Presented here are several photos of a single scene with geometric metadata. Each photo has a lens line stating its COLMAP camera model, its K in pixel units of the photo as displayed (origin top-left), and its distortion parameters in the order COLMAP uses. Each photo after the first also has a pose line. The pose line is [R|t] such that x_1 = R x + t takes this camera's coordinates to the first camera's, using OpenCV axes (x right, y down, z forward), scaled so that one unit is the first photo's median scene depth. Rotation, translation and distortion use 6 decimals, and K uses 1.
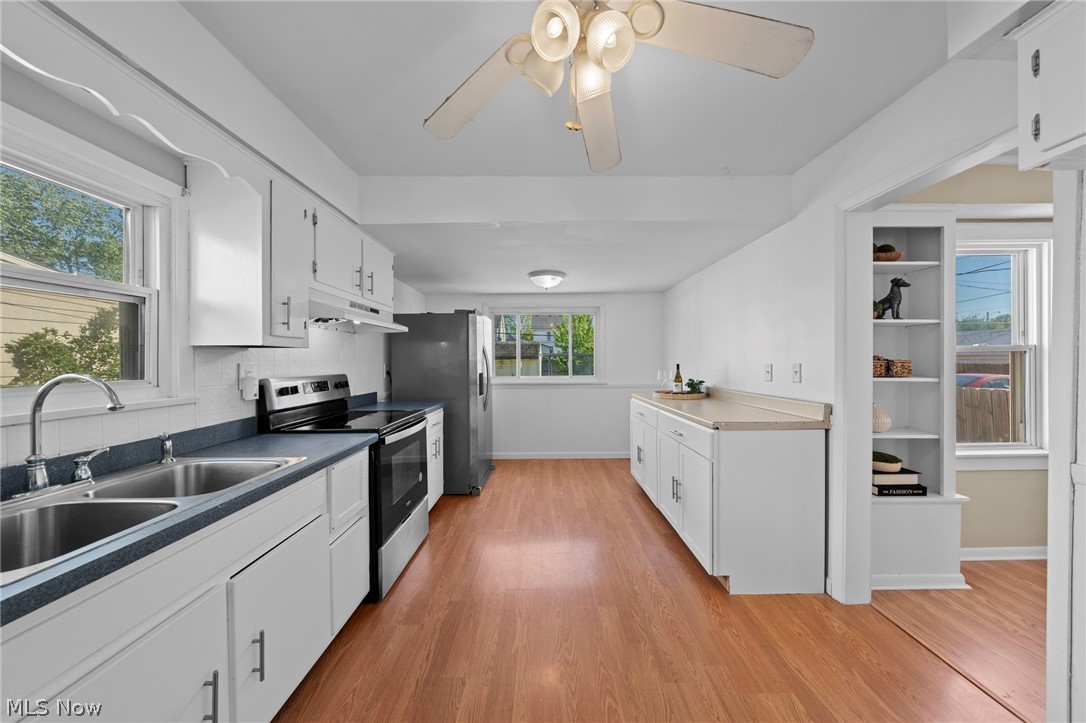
lens RADIAL K [[368.1, 0, 546.9], [0, 368.1, 362.2], [0, 0, 1]] dist [-0.001694, 0.000002]
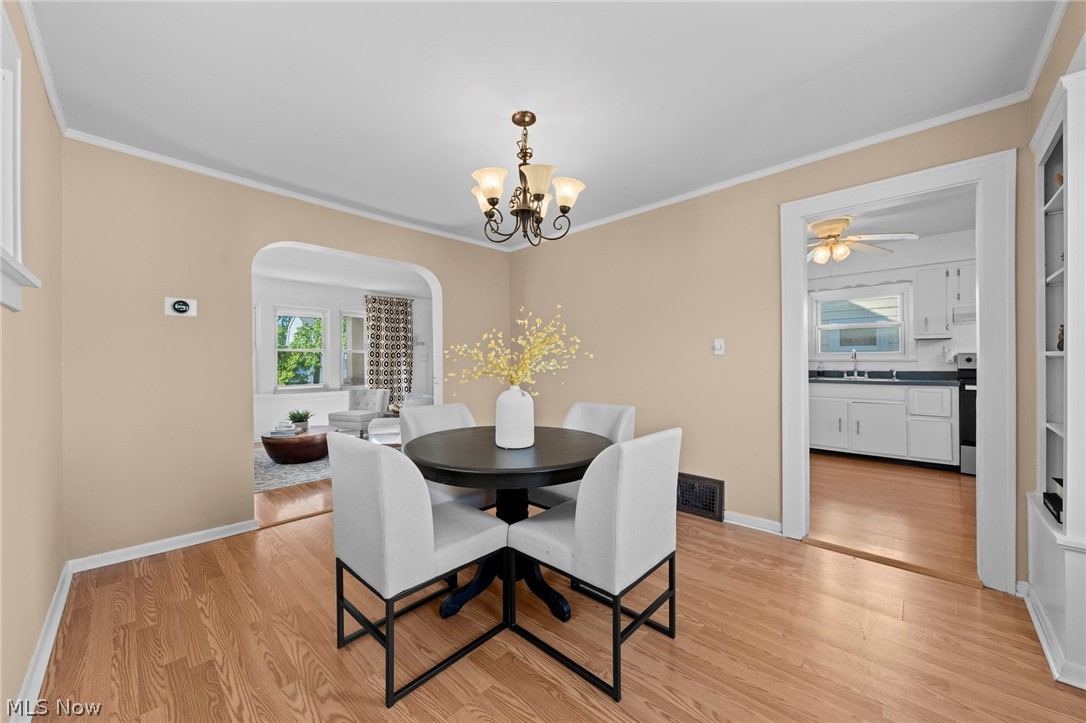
lens RADIAL K [[399.7, 0, 553.3], [0, 399.7, 362.2], [0, 0, 1]] dist [0.001693, 0.000249]
pose [[-0.688978, 0.015201, -0.724623, 2.193978], [0.008742, 0.999882, 0.012663, 0.042892], [0.724730, 0.002390, -0.689029, 0.820265]]
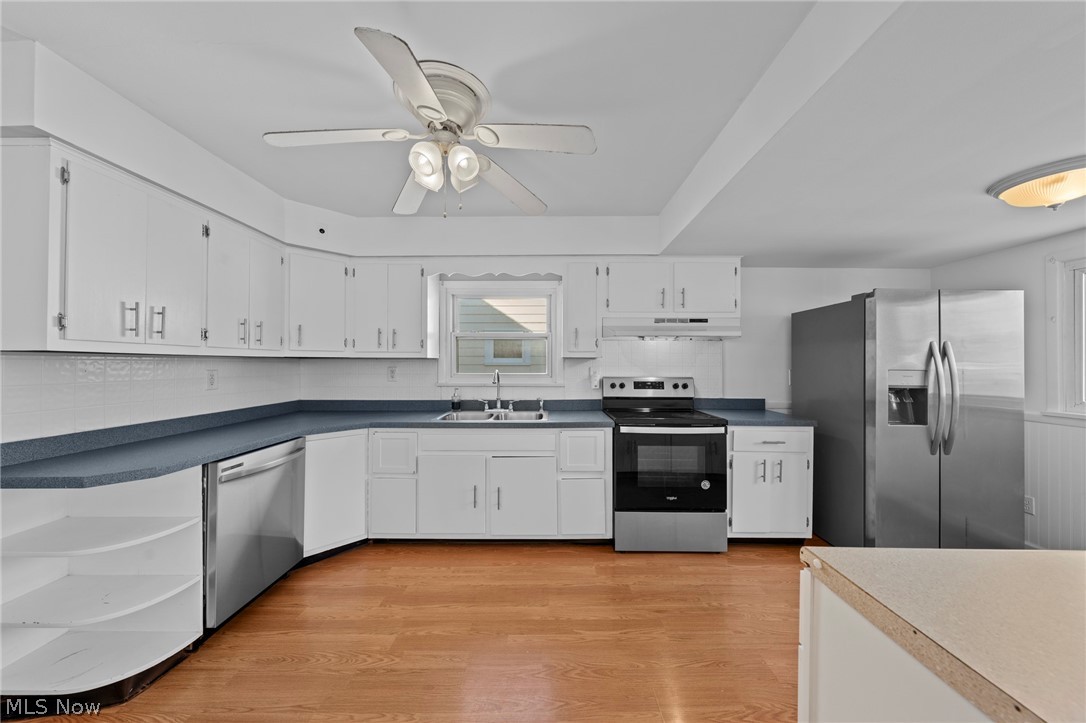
lens RADIAL K [[368.1, 0, 547.5], [0, 368.1, 360.7], [0, 0, 1]] dist [-0.001694, 0.000002]
pose [[-0.009152, -0.002944, -0.999954, 0.776474], [-0.007231, 0.999970, -0.002878, -0.017864], [0.999932, 0.007204, -0.009173, 0.699836]]
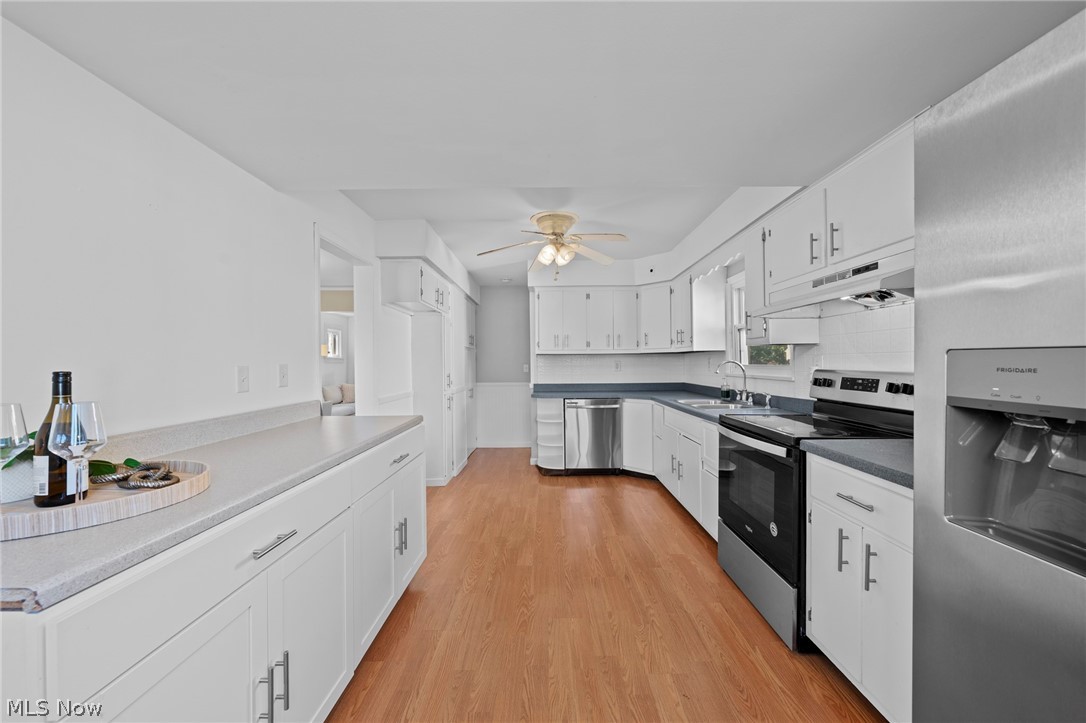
lens RADIAL K [[411.3, 0, 547.5], [0, 411.3, 361.5], [0, 0, 1]] dist [-0.000779, -0.001032]
pose [[-0.999842, 0.015198, 0.009182, 0.060480], [0.015234, 0.999877, 0.003793, 0.002414], [-0.009123, 0.003932, -0.999951, 2.086893]]
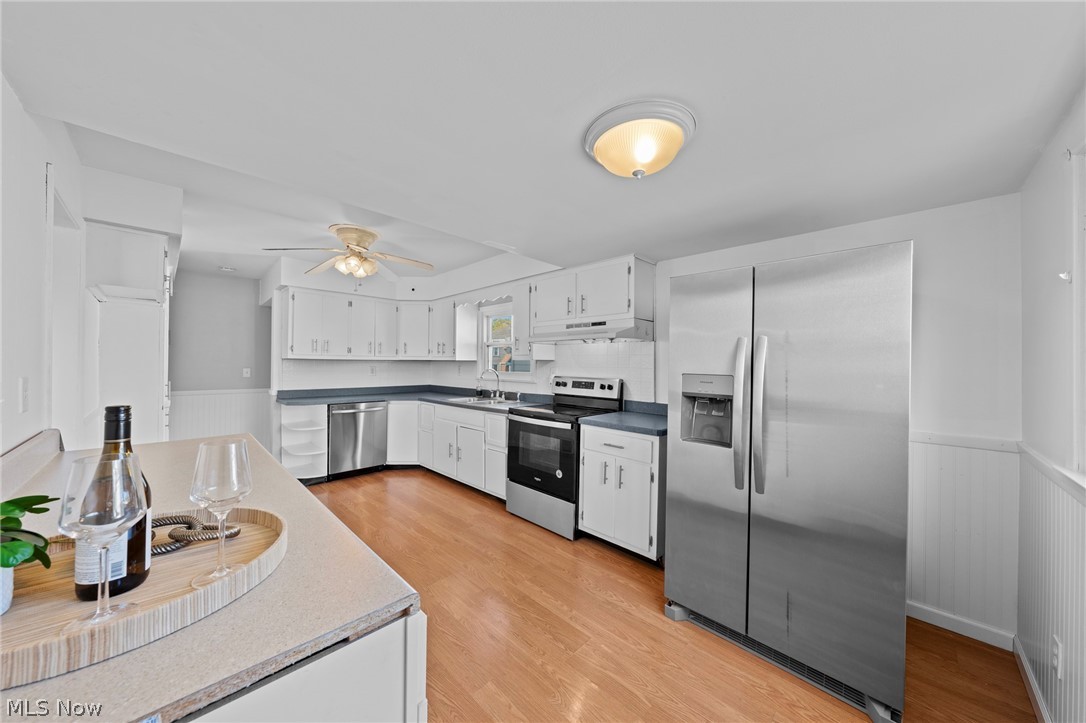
lens RADIAL K [[368.1, 0, 547.4], [0, 368.1, 361.7], [0, 0, 1]] dist [-0.001694, 0.000002]
pose [[-0.701105, -0.003266, -0.713051, 0.557197], [-0.007973, 0.999963, 0.003259, -0.031383], [0.713014, 0.007970, -0.701105, 2.089296]]
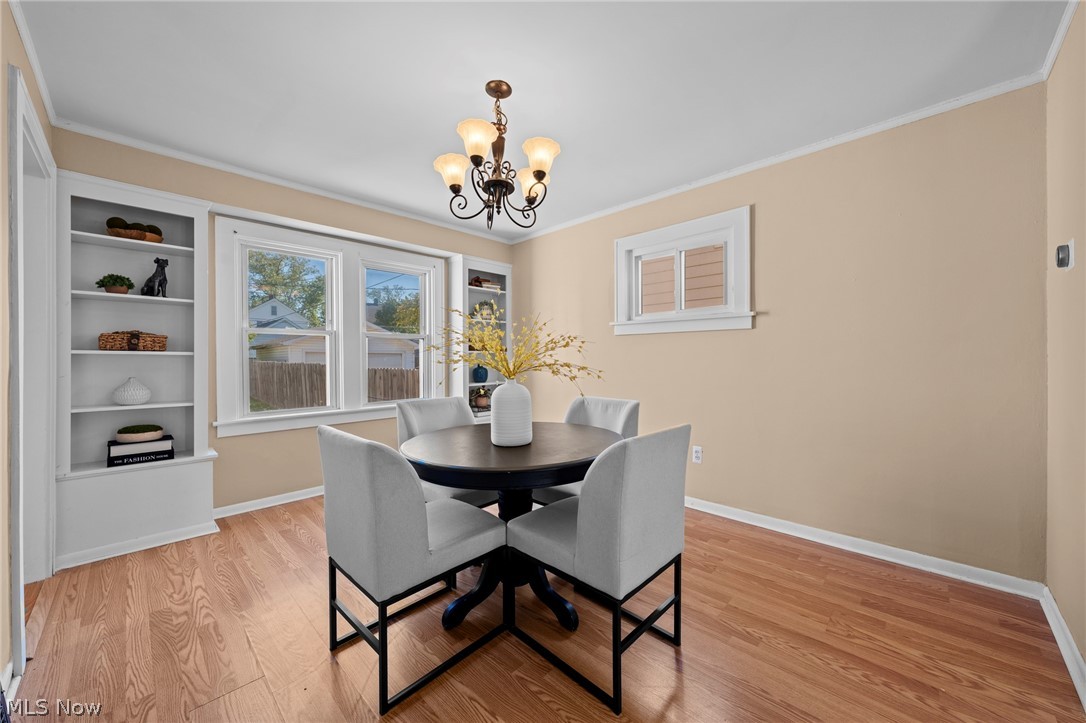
lens RADIAL K [[399.7, 0, 549.2], [0, 399.7, 354.4], [0, 0, 1]] dist [0.001693, 0.000249]
pose [[0.705335, 0.009272, 0.708813, 0.956726], [-0.000015, 0.999915, -0.013064, 0.066904], [-0.708874, 0.009204, 0.705275, -0.634171]]
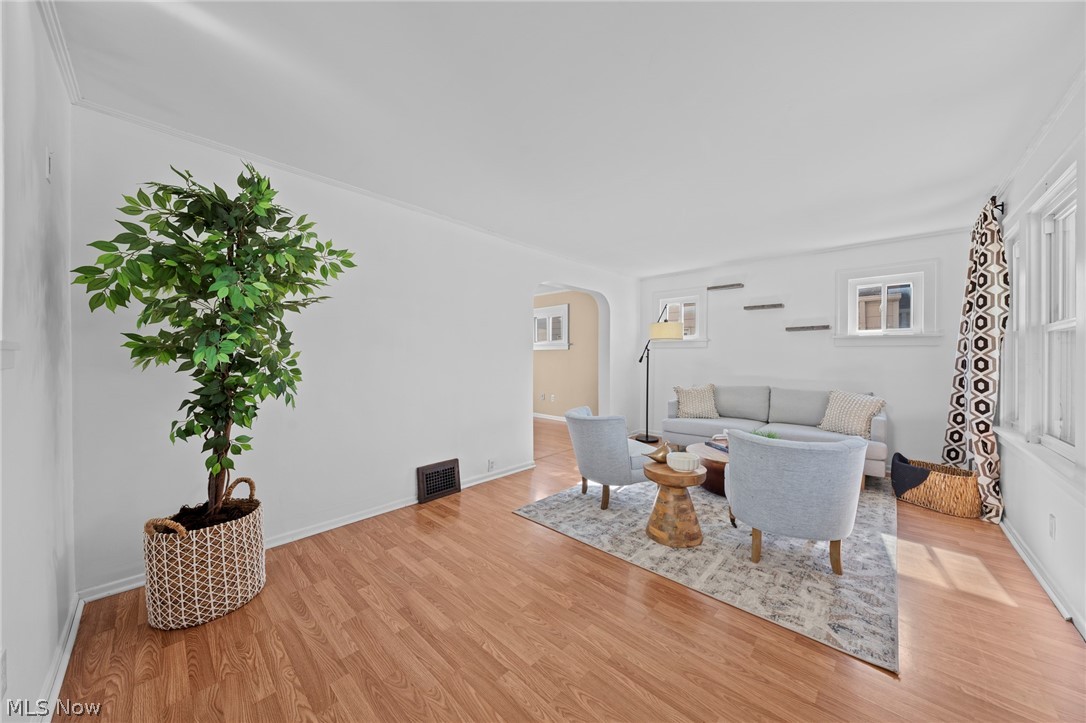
lens RADIAL K [[368.1, 0, 548.4], [0, 368.1, 360.0], [0, 0, 1]] dist [-0.001694, 0.000002]
pose [[0.691212, 0.007156, 0.722616, -0.091039], [-0.008303, 0.999964, -0.001961, 0.065259], [-0.722604, -0.004645, 0.691246, -2.253652]]
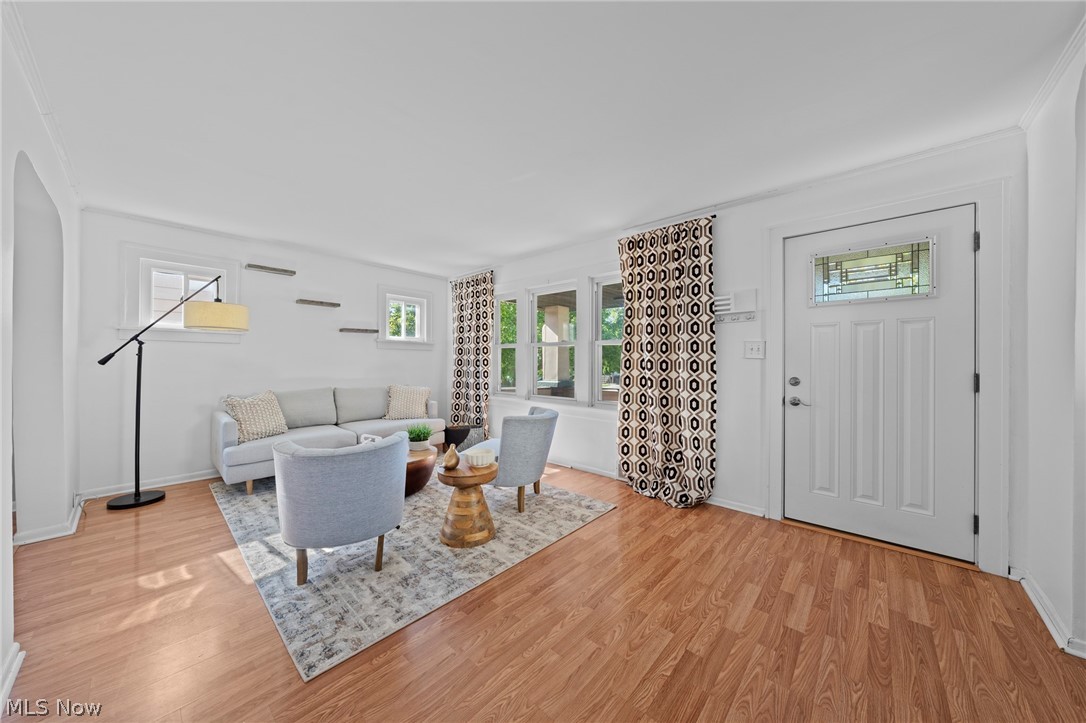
lens RADIAL K [[368.1, 0, 545.9], [0, 368.1, 361.6], [0, 0, 1]] dist [-0.001694, 0.000002]
pose [[-0.732838, 0.004715, 0.680386, 0.054949], [0.004402, 0.999988, -0.002188, 0.068776], [-0.680389, 0.001392, -0.732850, -1.052542]]
